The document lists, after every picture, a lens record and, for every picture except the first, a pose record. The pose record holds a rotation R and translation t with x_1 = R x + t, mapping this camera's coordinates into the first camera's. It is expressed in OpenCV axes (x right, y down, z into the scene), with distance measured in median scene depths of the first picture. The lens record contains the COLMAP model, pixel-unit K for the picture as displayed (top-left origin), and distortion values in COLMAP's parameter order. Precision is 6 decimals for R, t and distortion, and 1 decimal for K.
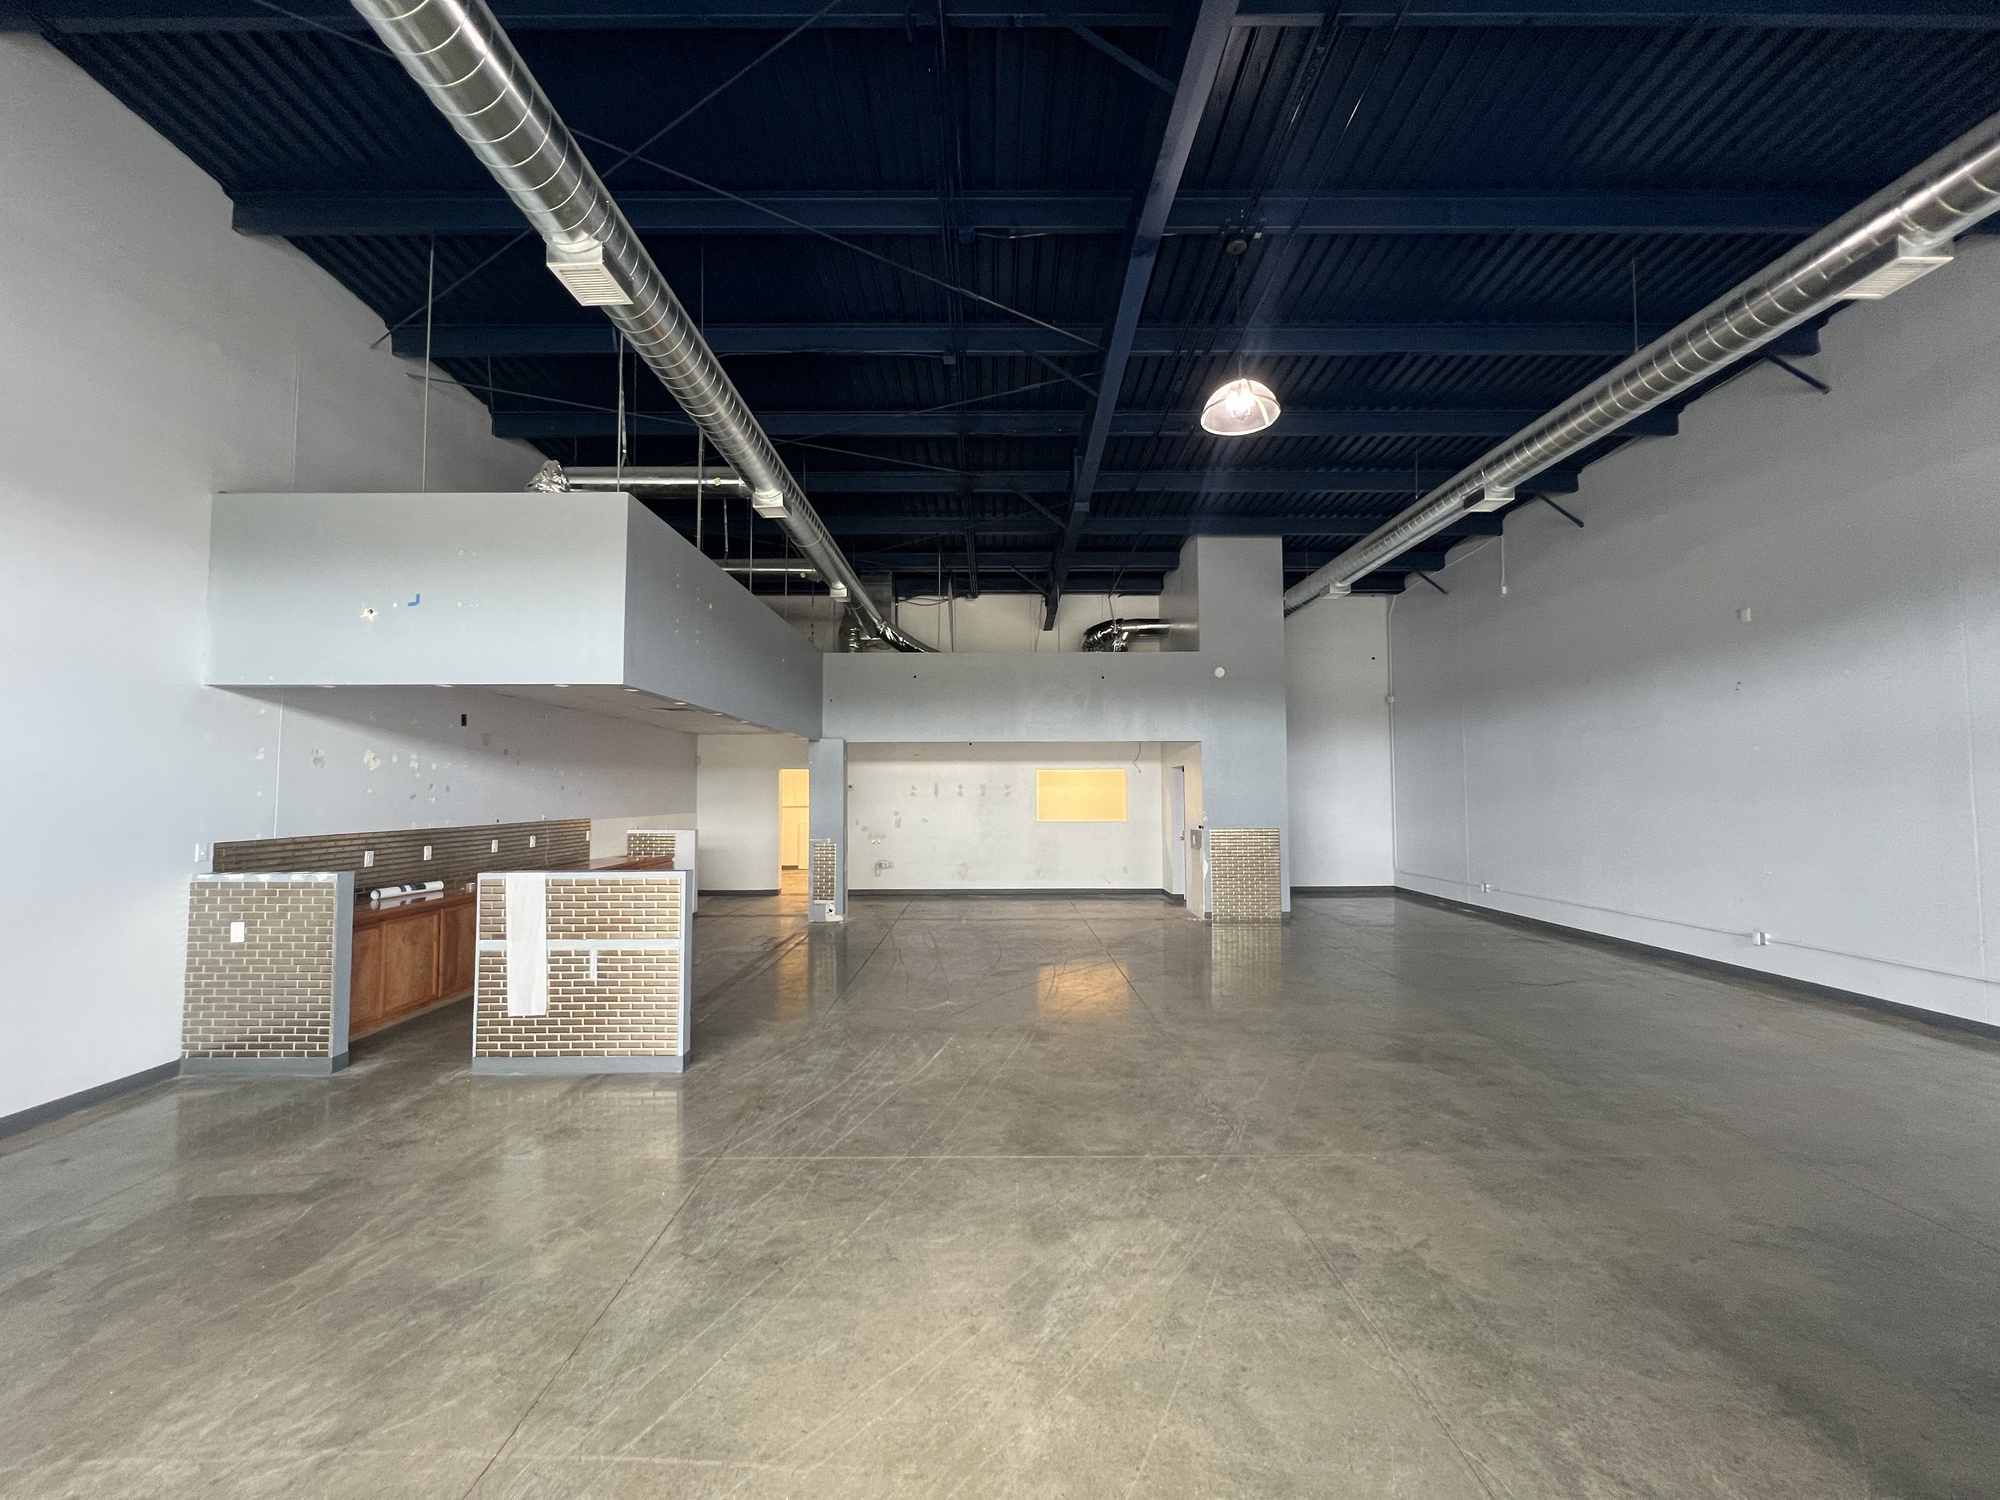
lens RADIAL K [[805.5, 0, 997.6], [0, 805.5, 745.7], [0, 0, 1]] dist [-0.001753, 0.000217]
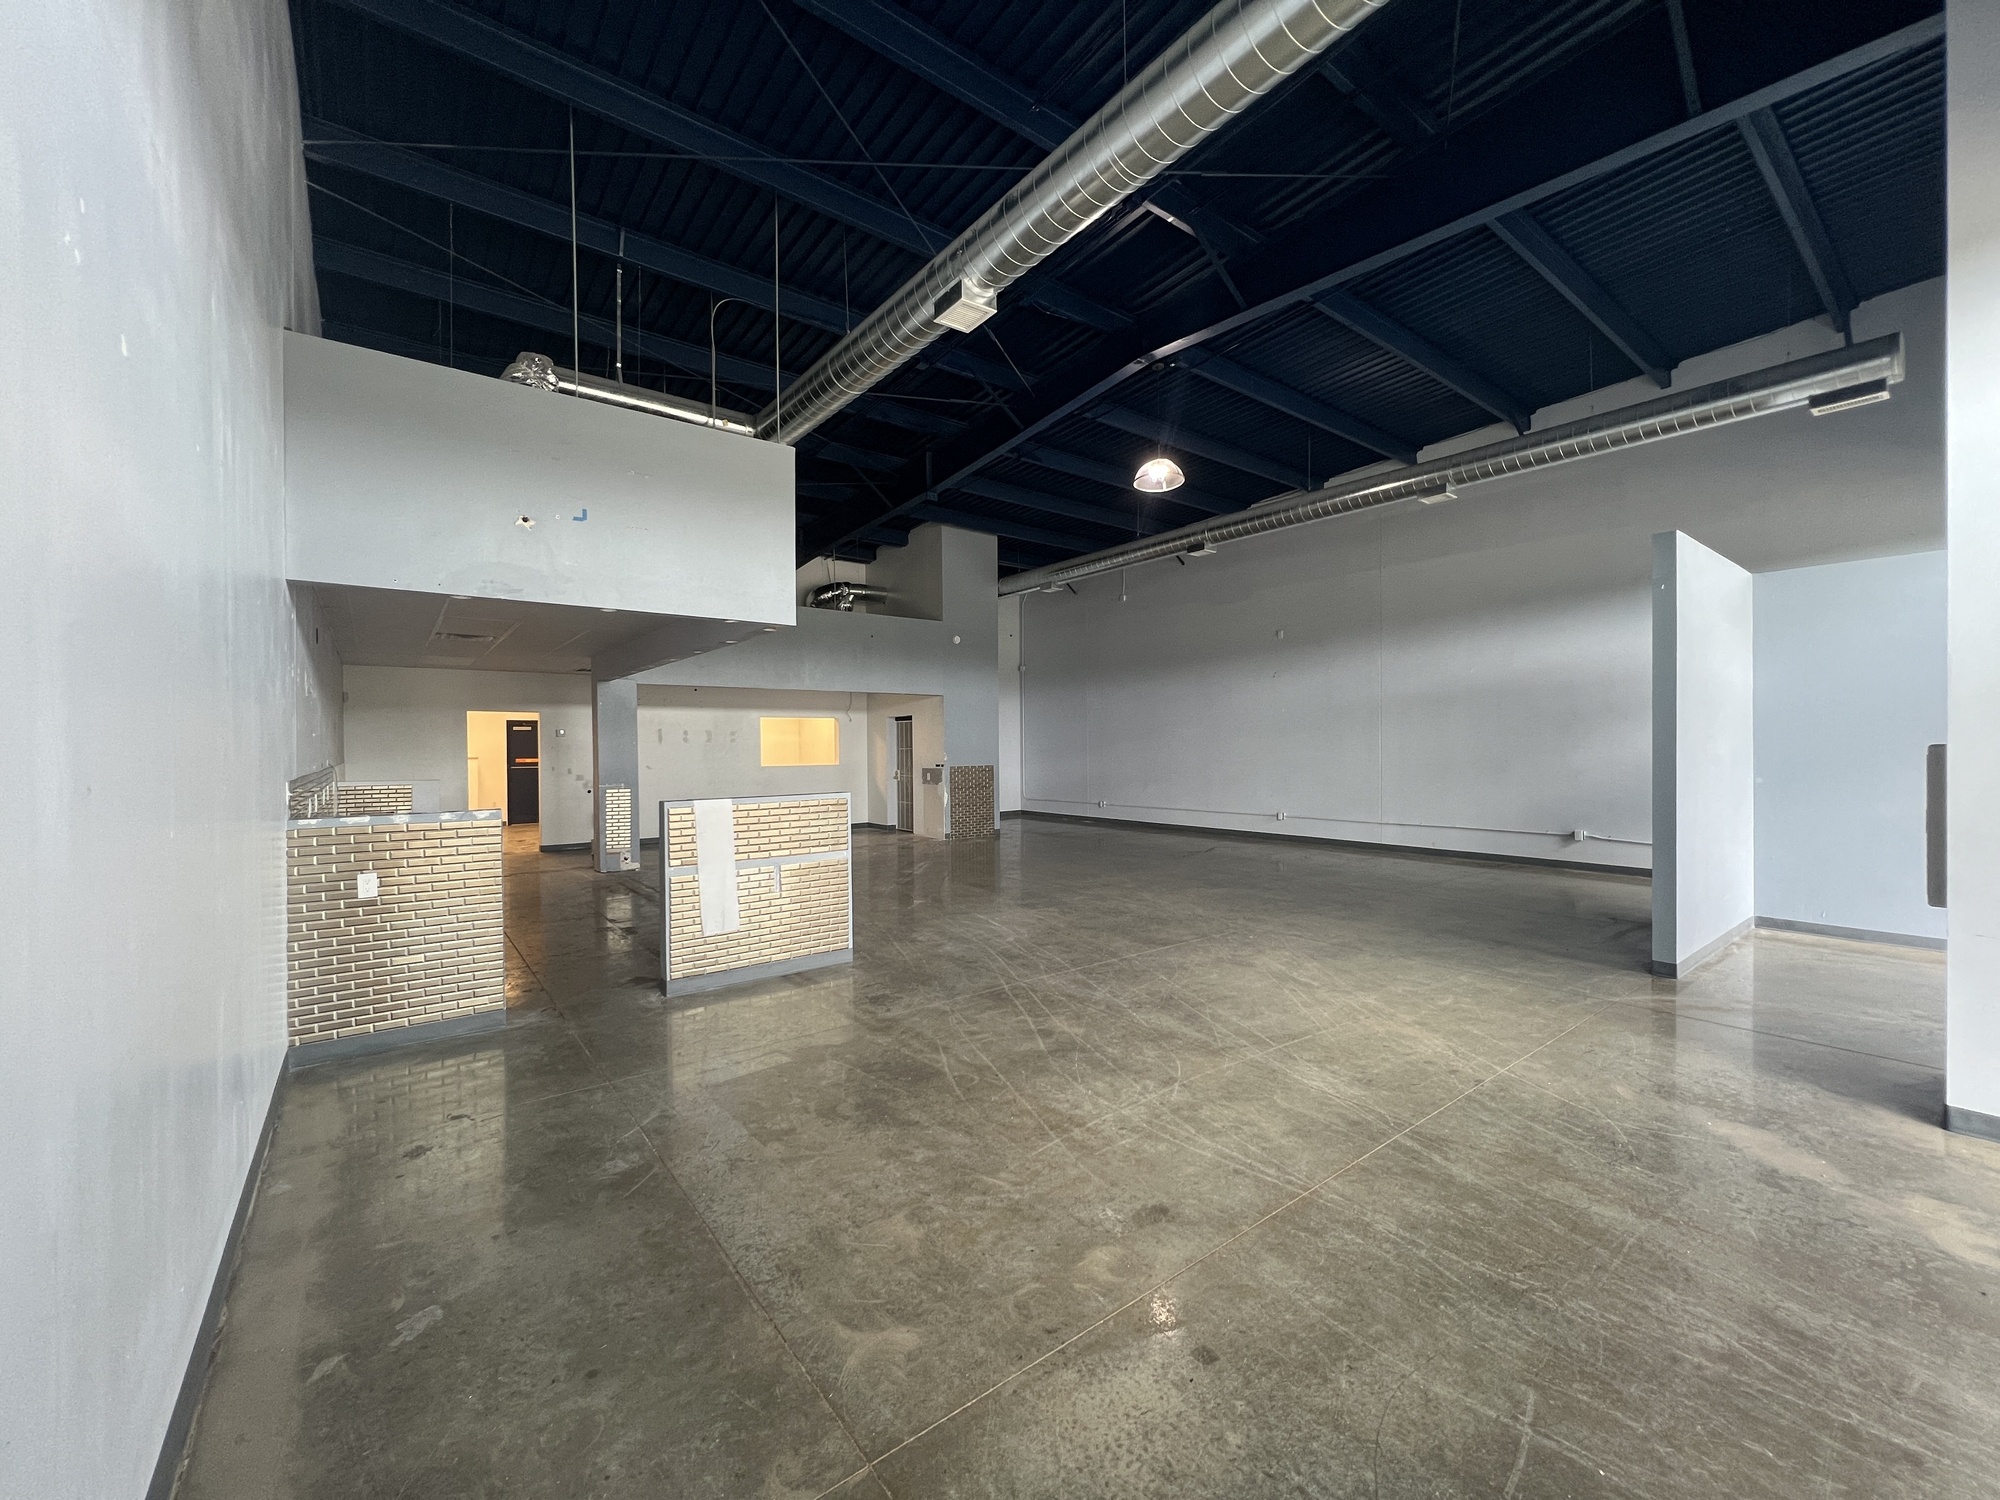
lens RADIAL K [[806.6, 0, 995.7], [0, 806.6, 748.8], [0, 0, 1]] dist [-0.001457, 0.000918]
pose [[0.794690, -0.005521, 0.606991, -0.904725], [-0.030554, 0.998327, 0.049082, 0.026825], [-0.606247, -0.057551, 0.793192, -0.050438]]
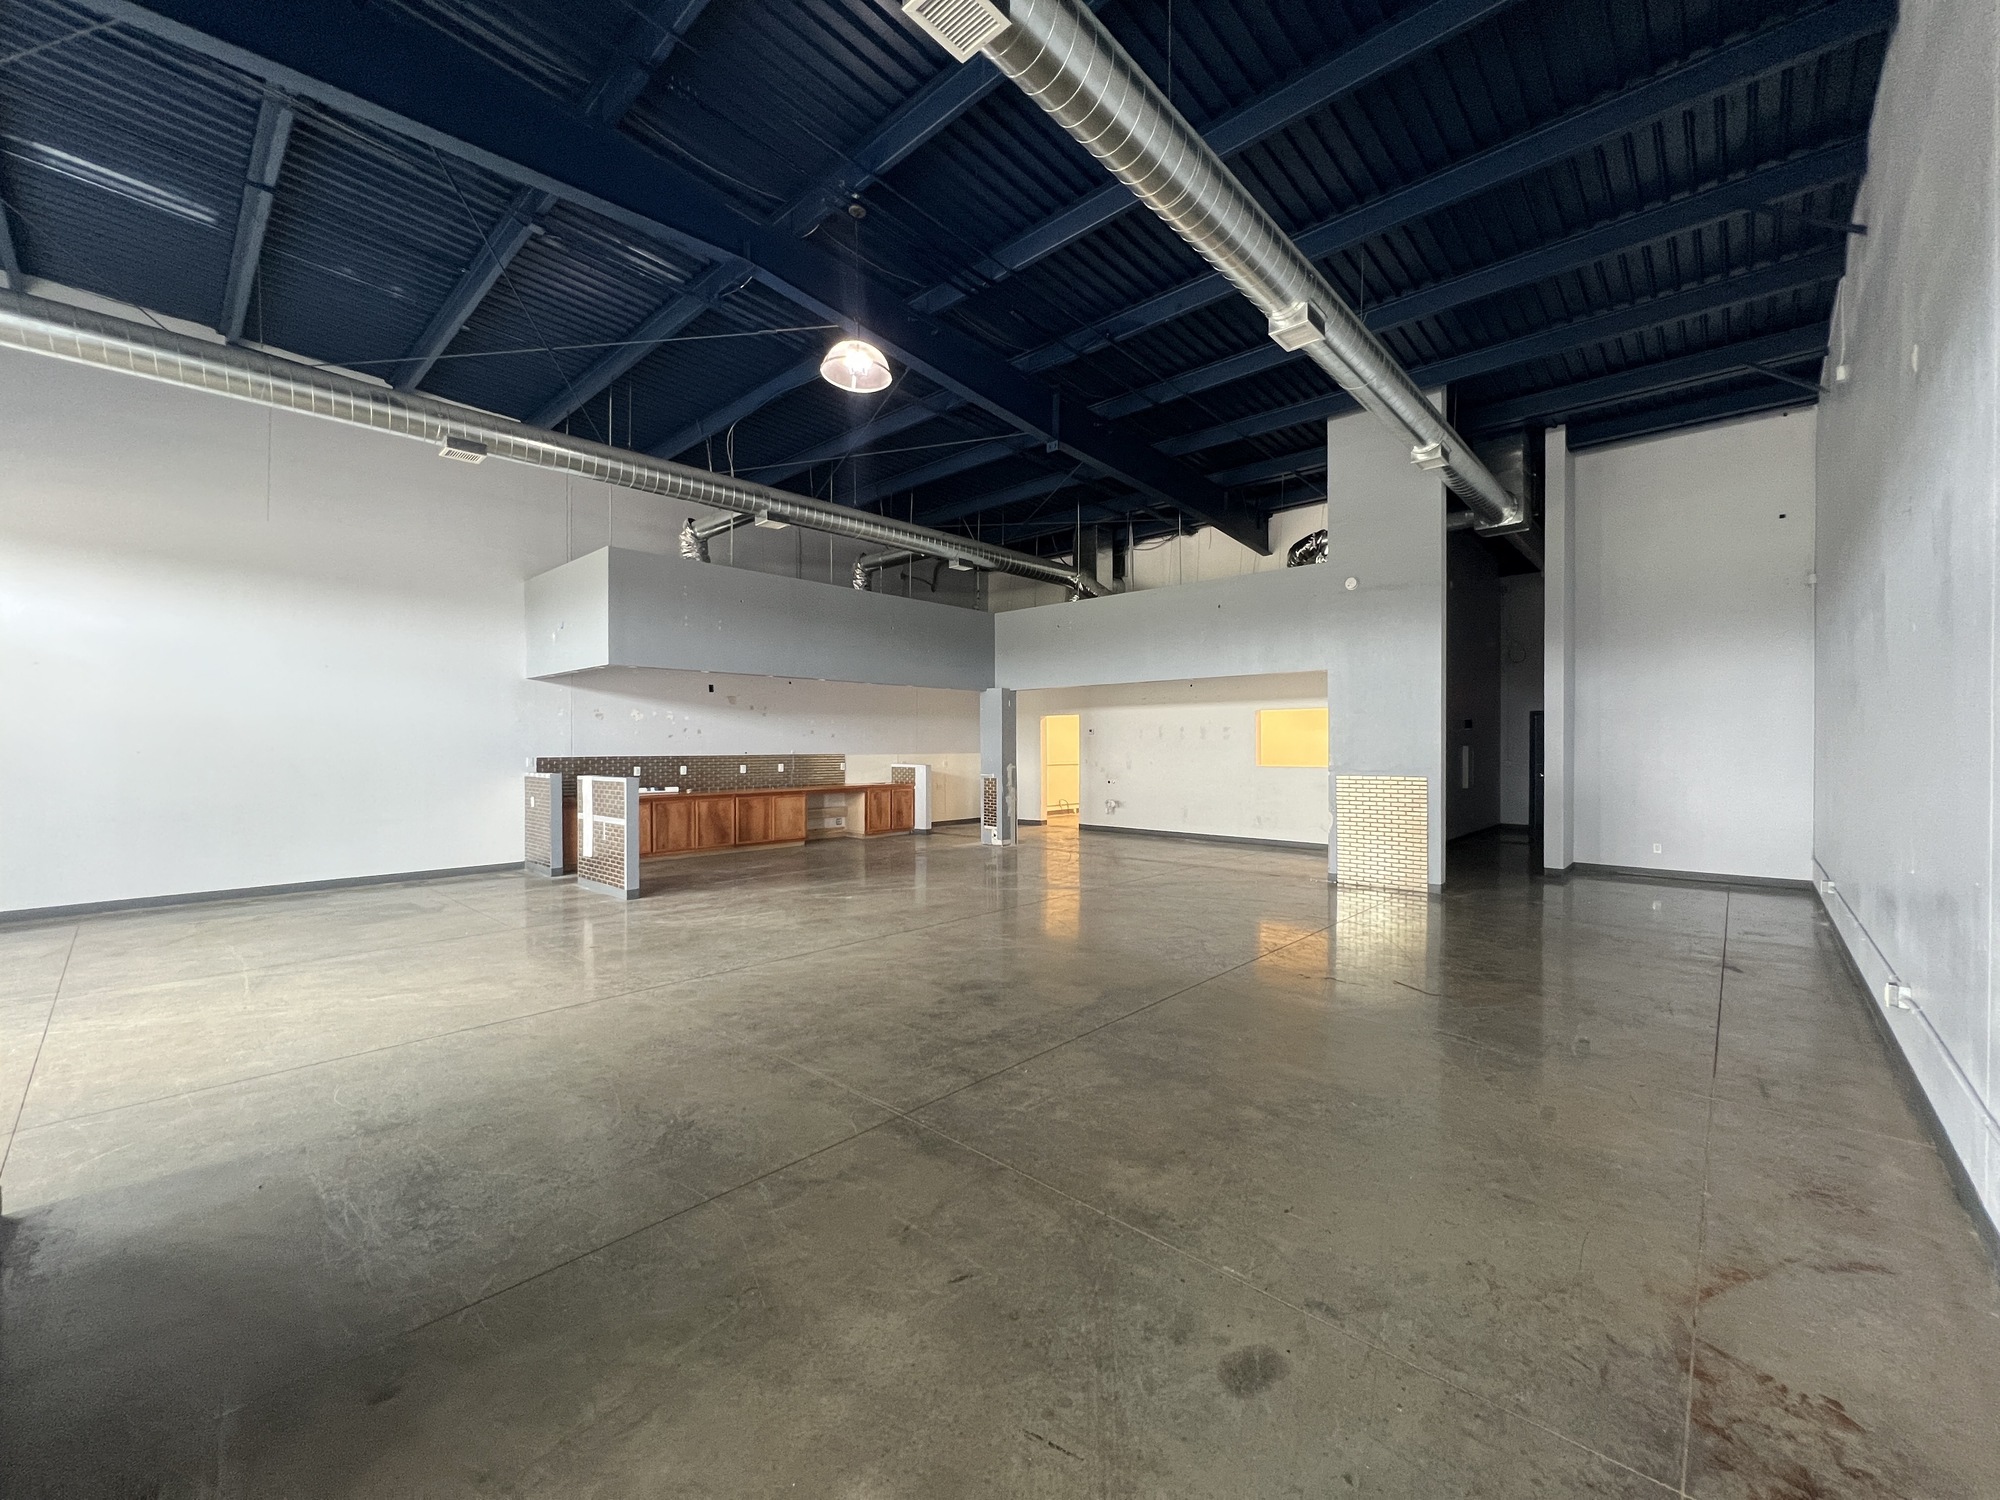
lens RADIAL K [[806.6, 0, 995.7], [0, 806.6, 748.8], [0, 0, 1]] dist [-0.001457, 0.000918]
pose [[0.728928, 0.005382, -0.684569, 1.215768], [0.038822, 0.998035, 0.049184, 0.044325], [0.683489, -0.062428, 0.727287, 0.322675]]
